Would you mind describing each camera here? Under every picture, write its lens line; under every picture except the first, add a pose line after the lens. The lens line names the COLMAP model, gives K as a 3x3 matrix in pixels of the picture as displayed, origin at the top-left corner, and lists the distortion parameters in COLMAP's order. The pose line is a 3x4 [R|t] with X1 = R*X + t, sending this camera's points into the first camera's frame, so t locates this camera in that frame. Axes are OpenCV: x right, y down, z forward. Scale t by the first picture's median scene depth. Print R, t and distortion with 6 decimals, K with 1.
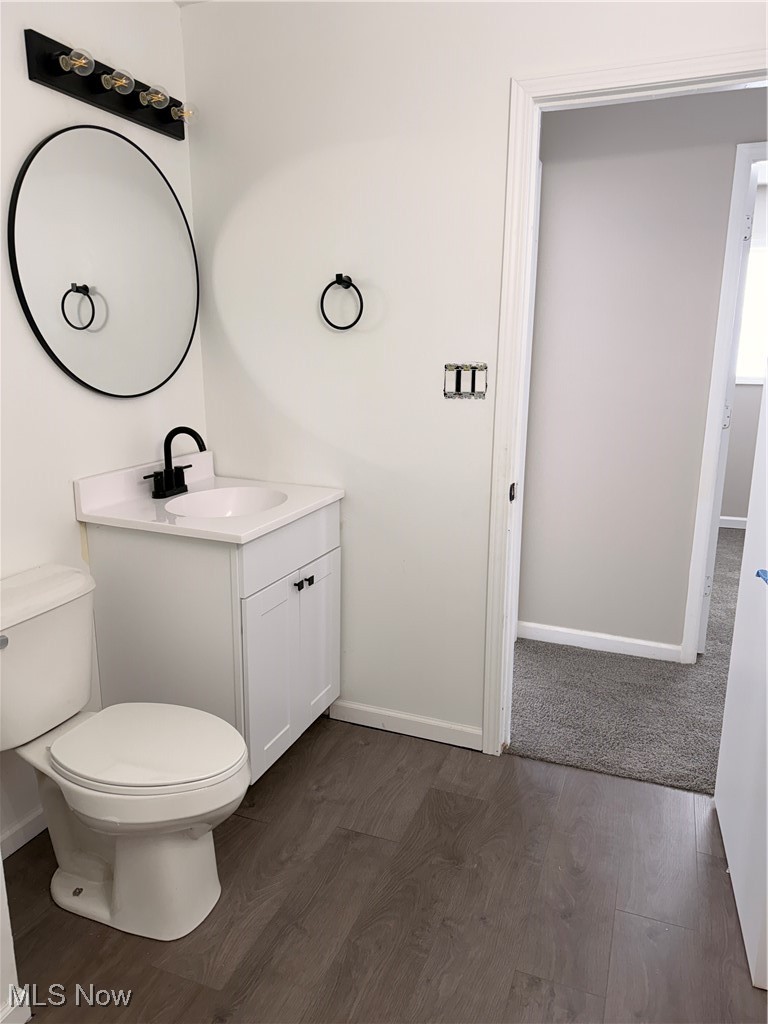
lens RADIAL K [[714.5, 0, 388.3], [0, 714.5, 511.0], [0, 0, 1]] dist [0.055874, -0.082431]
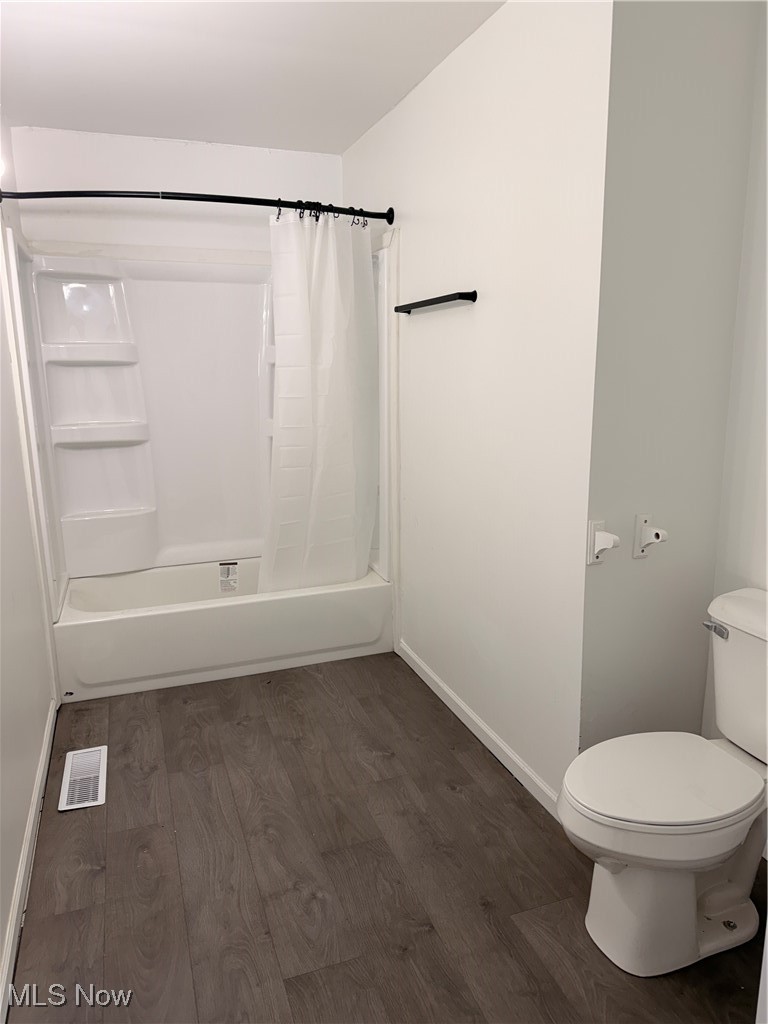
lens RADIAL K [[714.5, 0, 388.3], [0, 714.5, 511.0], [0, 0, 1]] dist [0.055874, -0.082431]
pose [[-0.754369, 0.124839, -0.644471, 0.526627], [-0.153386, 0.921053, 0.357957, -0.295795], [0.638279, 0.368885, -0.675665, 1.268476]]
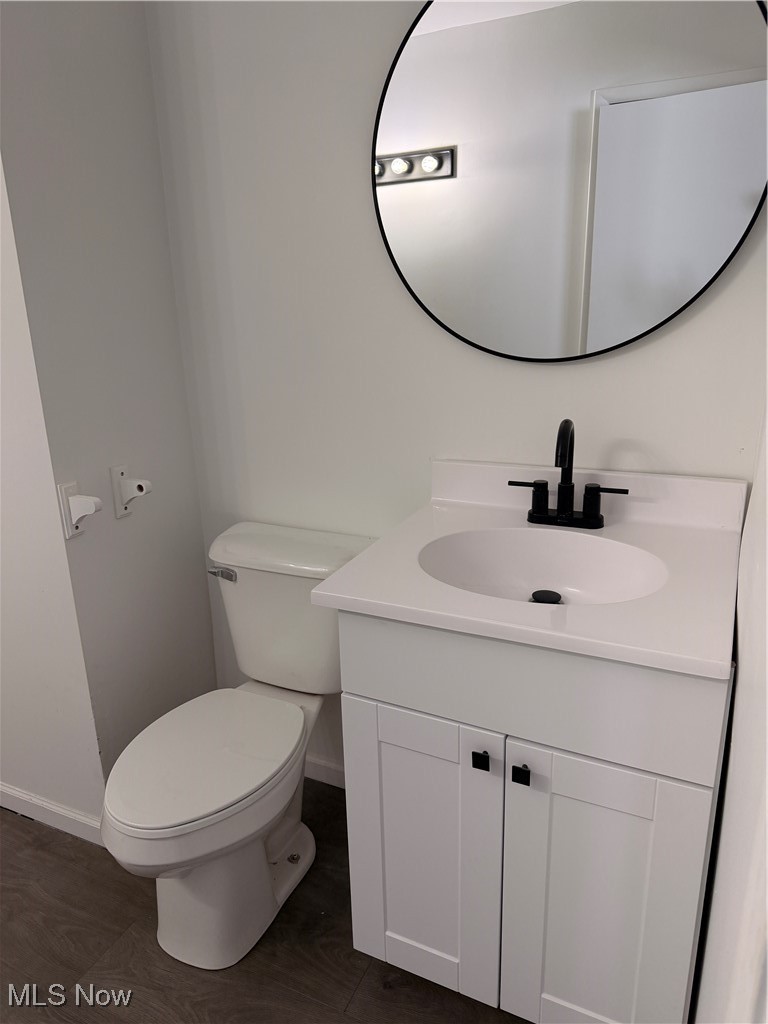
lens RADIAL K [[714.5, 0, 388.3], [0, 714.5, 511.0], [0, 0, 1]] dist [0.055874, -0.082431]
pose [[-0.076737, 0.274442, -0.958537, 0.409148], [-0.205751, 0.936321, 0.284553, -0.240310], [0.975591, 0.219056, -0.015384, 1.143357]]
